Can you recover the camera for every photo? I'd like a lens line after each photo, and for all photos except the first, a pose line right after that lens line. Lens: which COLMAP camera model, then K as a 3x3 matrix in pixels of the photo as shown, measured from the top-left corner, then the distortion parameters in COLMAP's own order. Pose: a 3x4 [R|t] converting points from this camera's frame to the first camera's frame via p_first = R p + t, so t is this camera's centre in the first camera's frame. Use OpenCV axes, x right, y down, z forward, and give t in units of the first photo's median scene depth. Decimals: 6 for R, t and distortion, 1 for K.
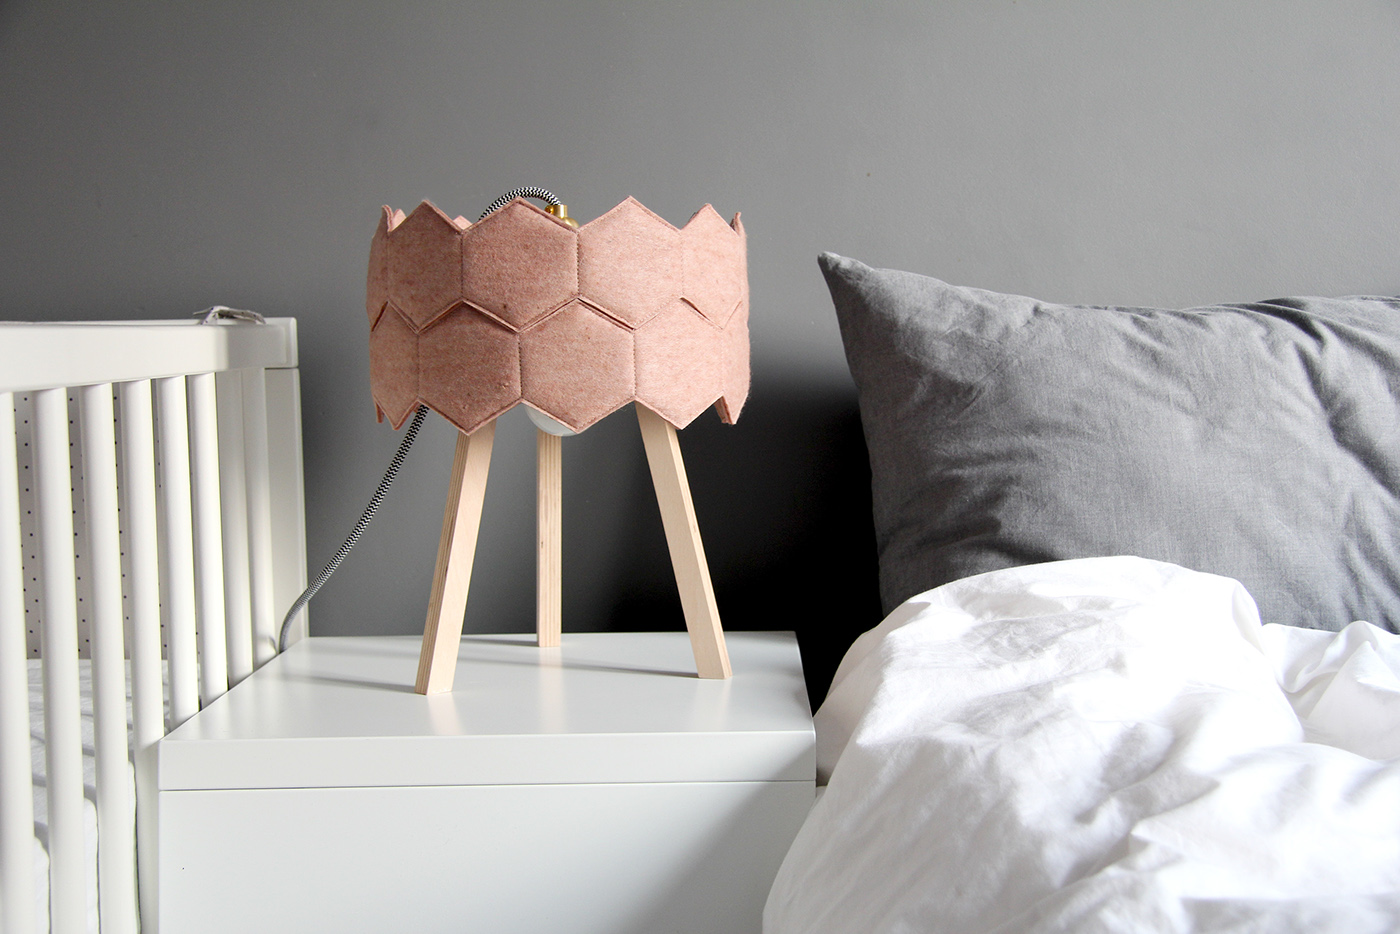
lens RADIAL K [[1886.4, 0, 700.0], [0, 1886.4, 467.0], [0, 0, 1]] dist [0.012517, 0.012674]
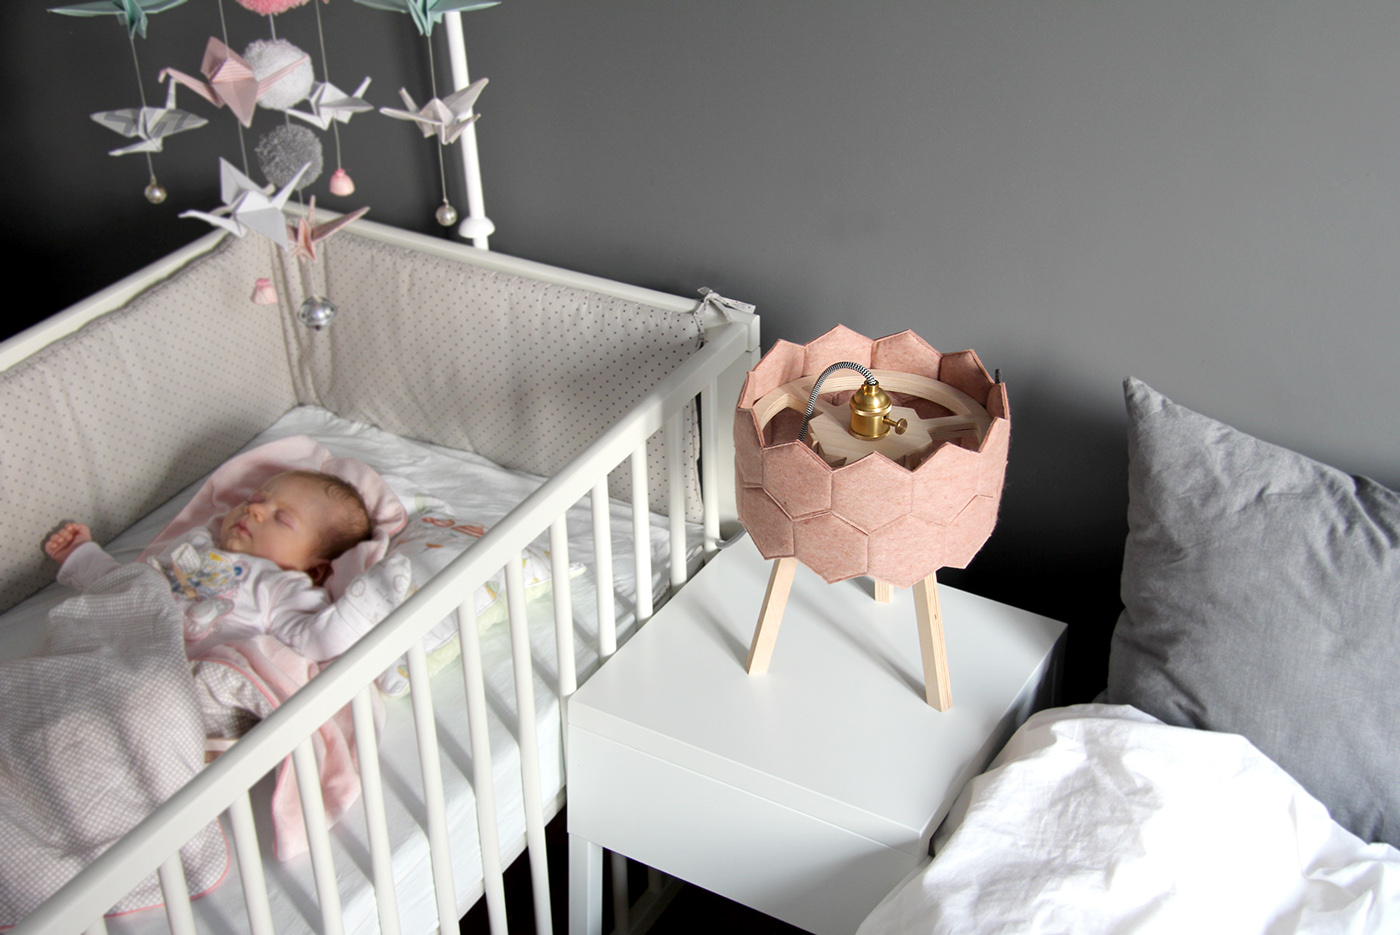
lens RADIAL K [[1941.2, 0, 700.0], [0, 1941.2, 467.5], [0, 0, 1]] dist [-0.003389, -0.018114]
pose [[0.862511, 0.273434, -0.425802, 0.413636], [-0.023036, 0.861788, 0.506746, -0.760823], [0.505513, -0.427266, 0.749600, -0.130302]]
